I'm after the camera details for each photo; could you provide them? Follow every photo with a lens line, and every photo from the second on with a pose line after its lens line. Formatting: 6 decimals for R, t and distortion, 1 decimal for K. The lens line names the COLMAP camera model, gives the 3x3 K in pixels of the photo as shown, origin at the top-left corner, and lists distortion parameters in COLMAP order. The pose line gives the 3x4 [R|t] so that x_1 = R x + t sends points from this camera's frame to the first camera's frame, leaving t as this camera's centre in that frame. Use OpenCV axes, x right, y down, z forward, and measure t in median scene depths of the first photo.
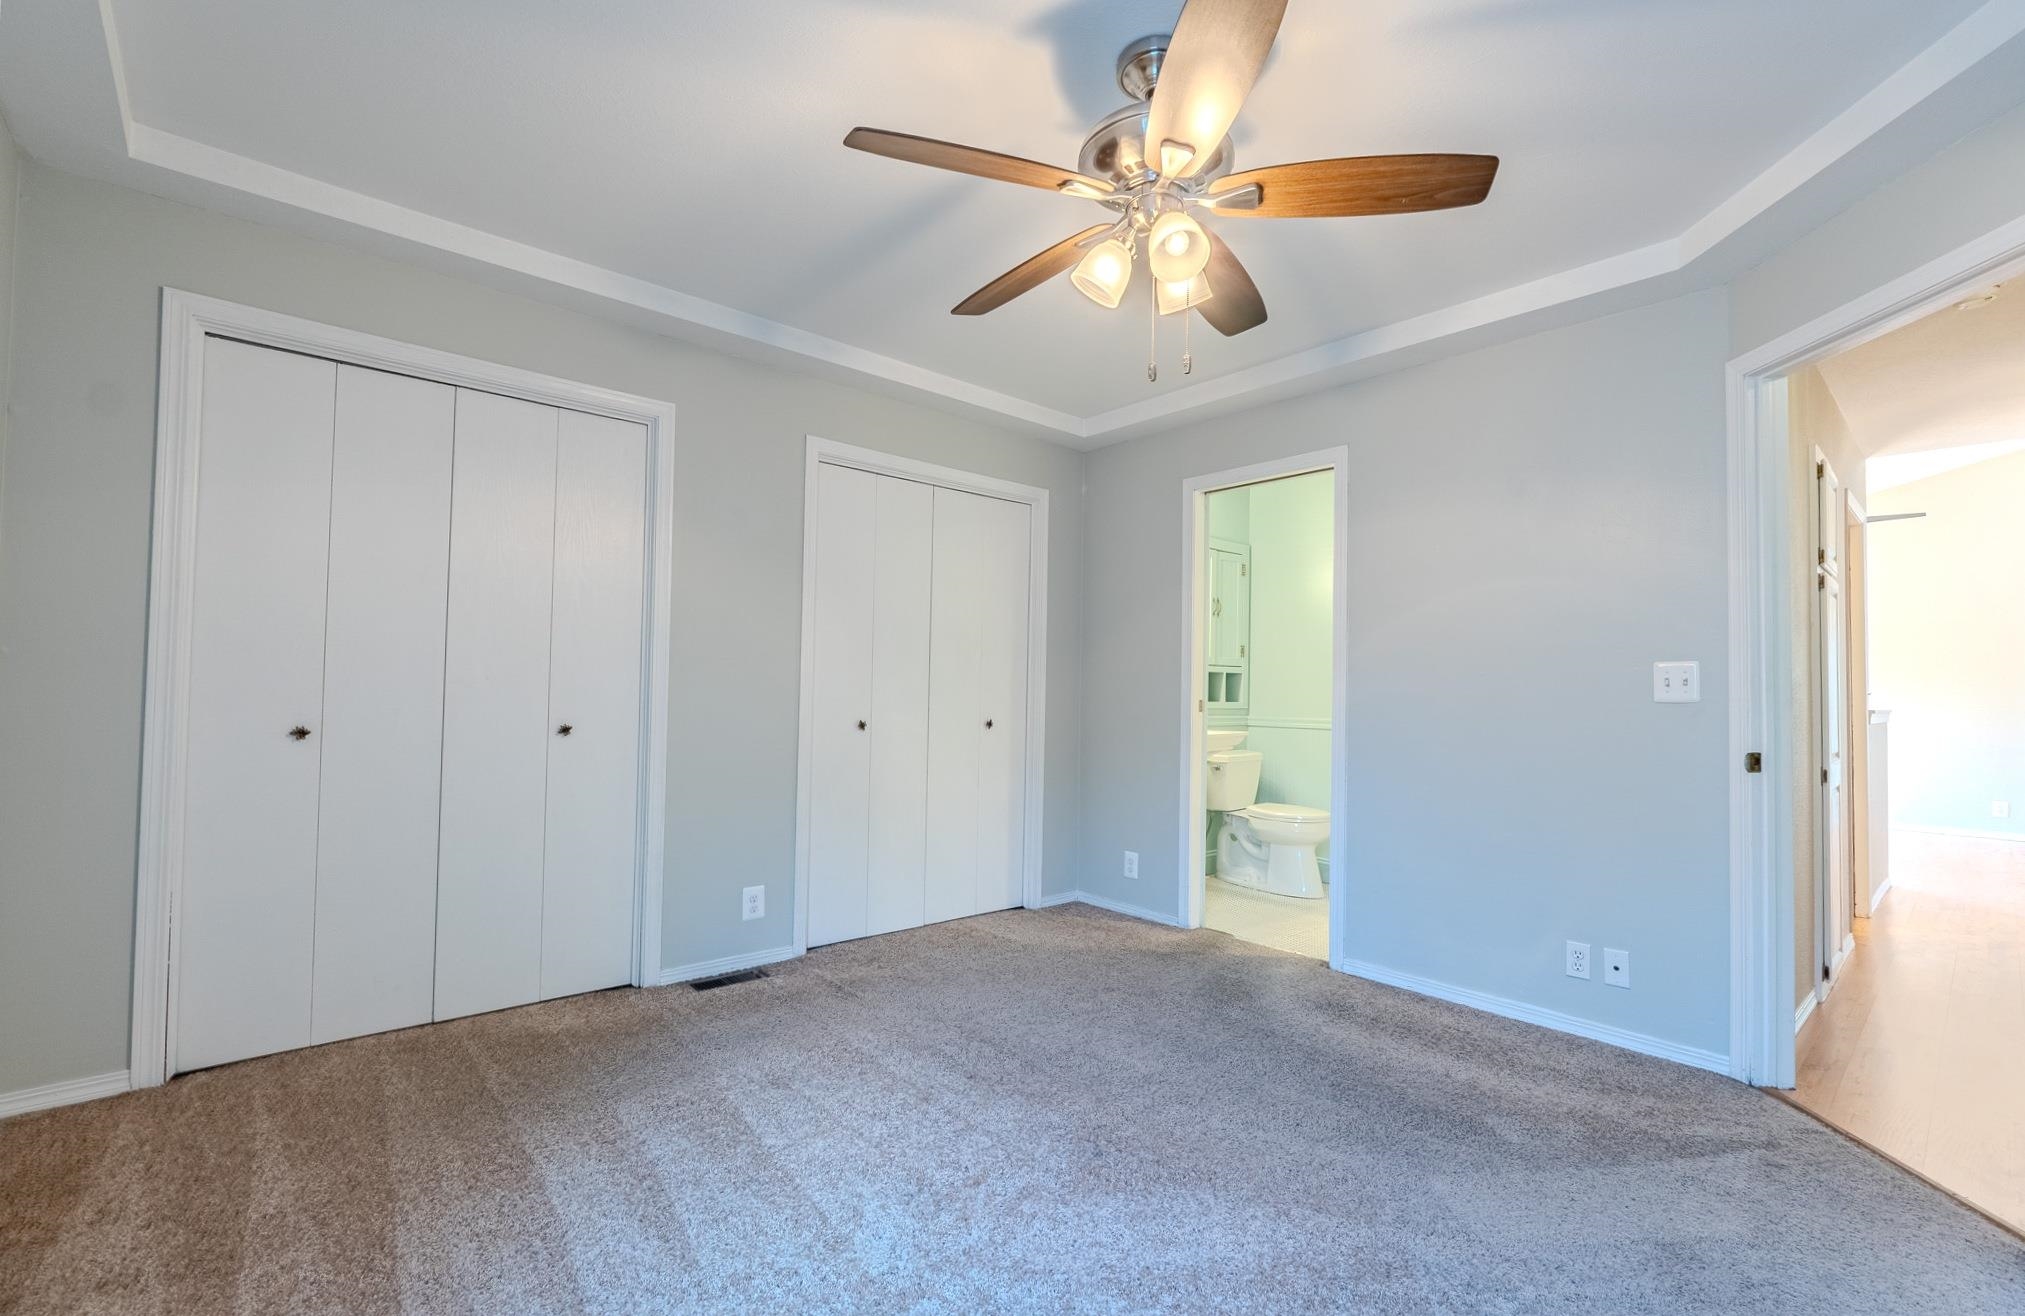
lens RADIAL K [[880.7, 0, 1012.5], [0, 880.7, 658.0], [0, 0, 1]] dist [-0.001988, -0.000209]
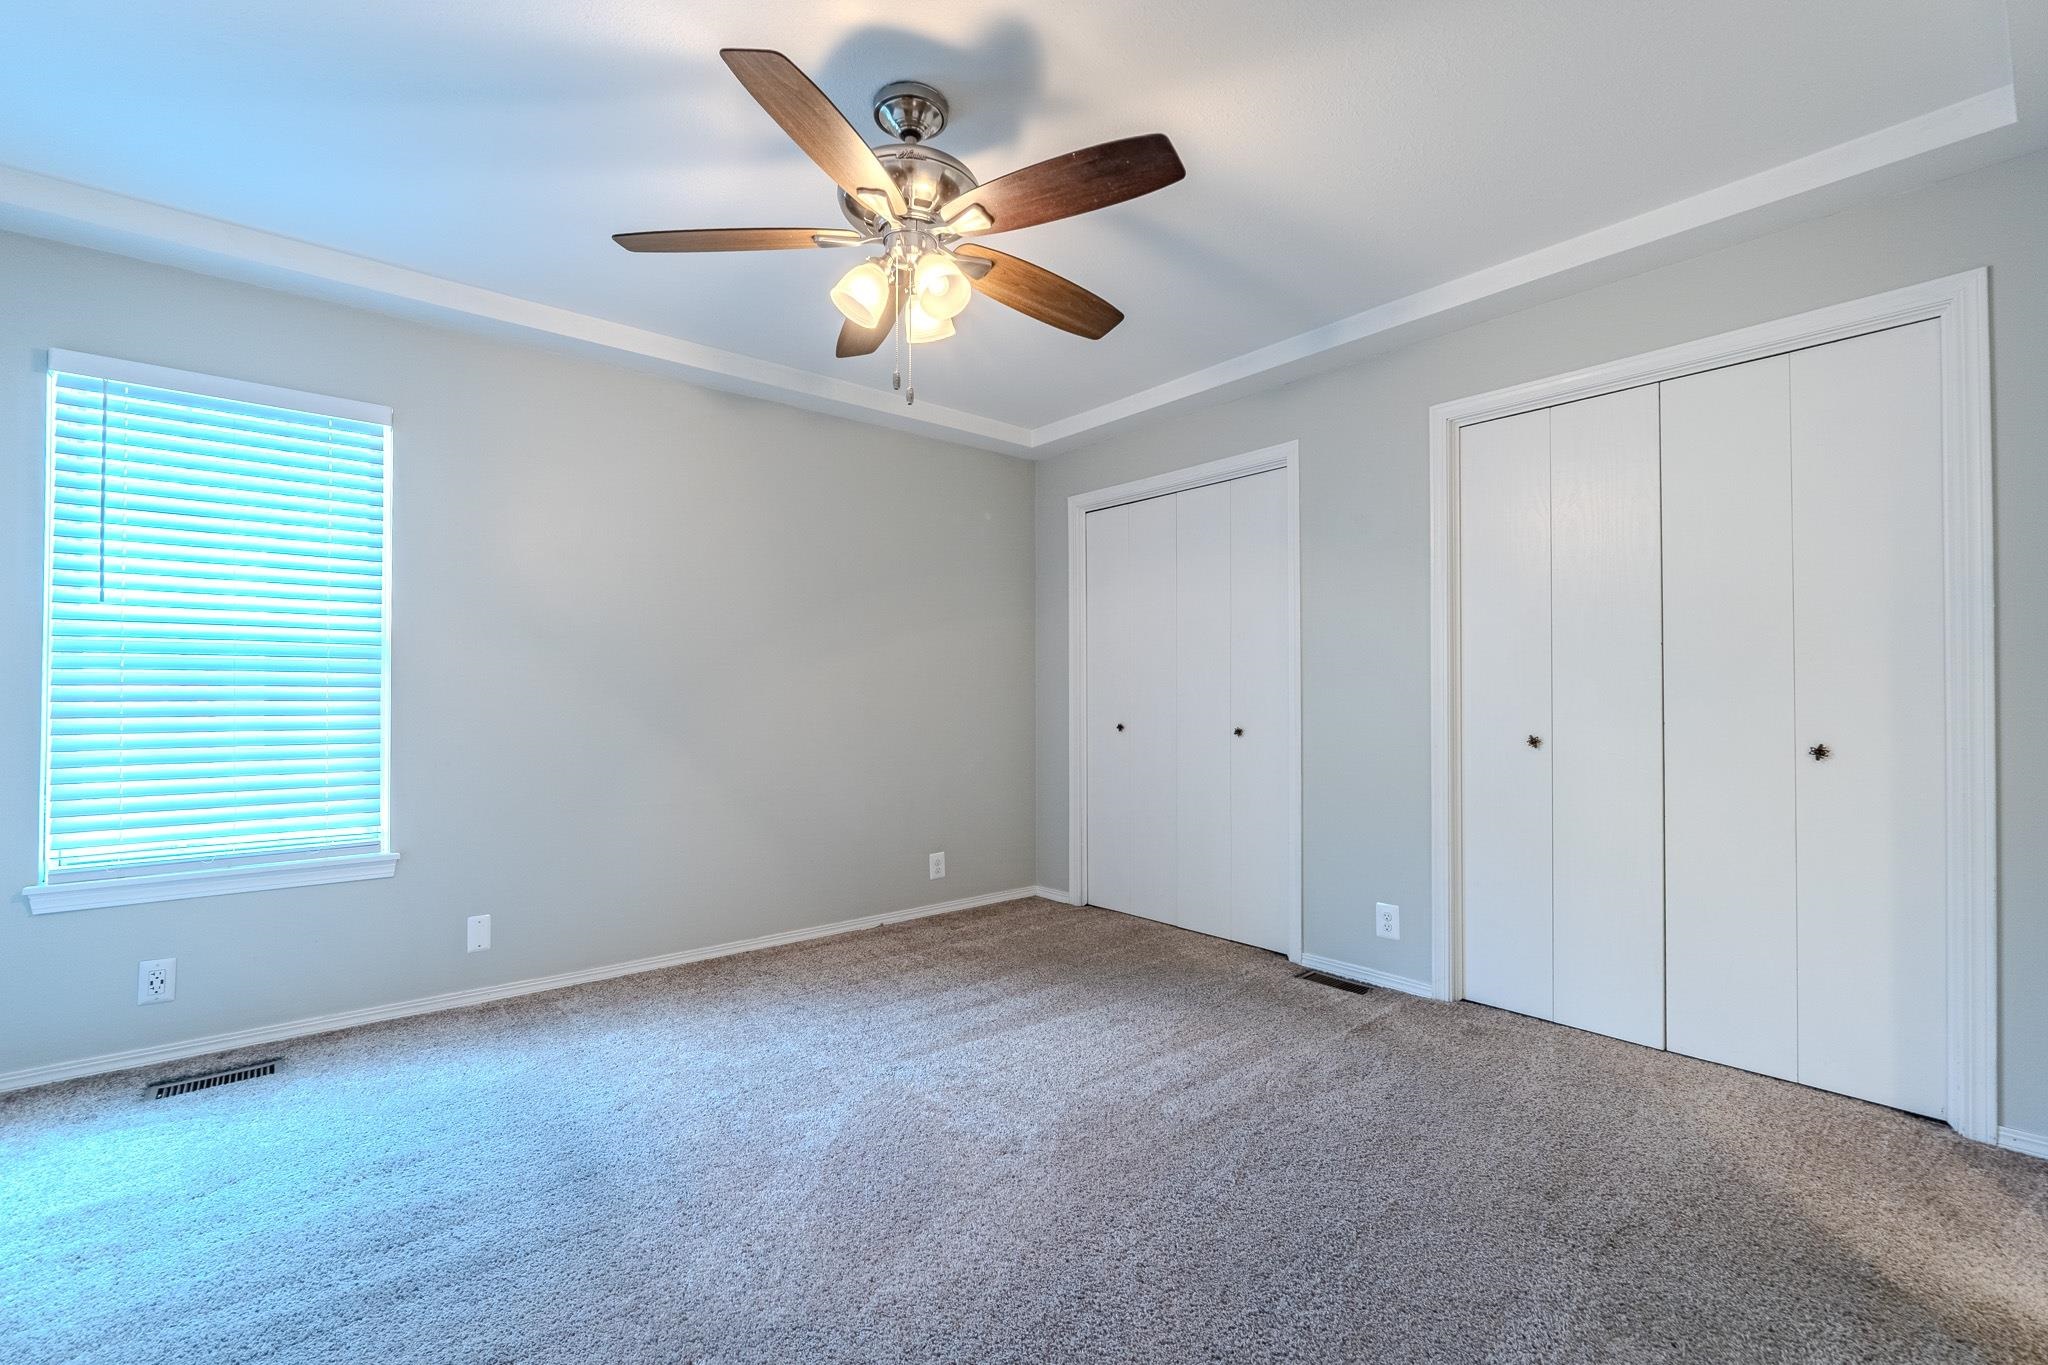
lens RADIAL K [[860.6, 0, 1016.8], [0, 860.6, 689.6], [0, 0, 1]] dist [-0.001249, -0.000085]
pose [[-0.015838, -0.033764, -0.999304, 0.665387], [0.031817, 0.998907, -0.034255, 0.048062], [0.999368, -0.032338, -0.014746, 0.634267]]
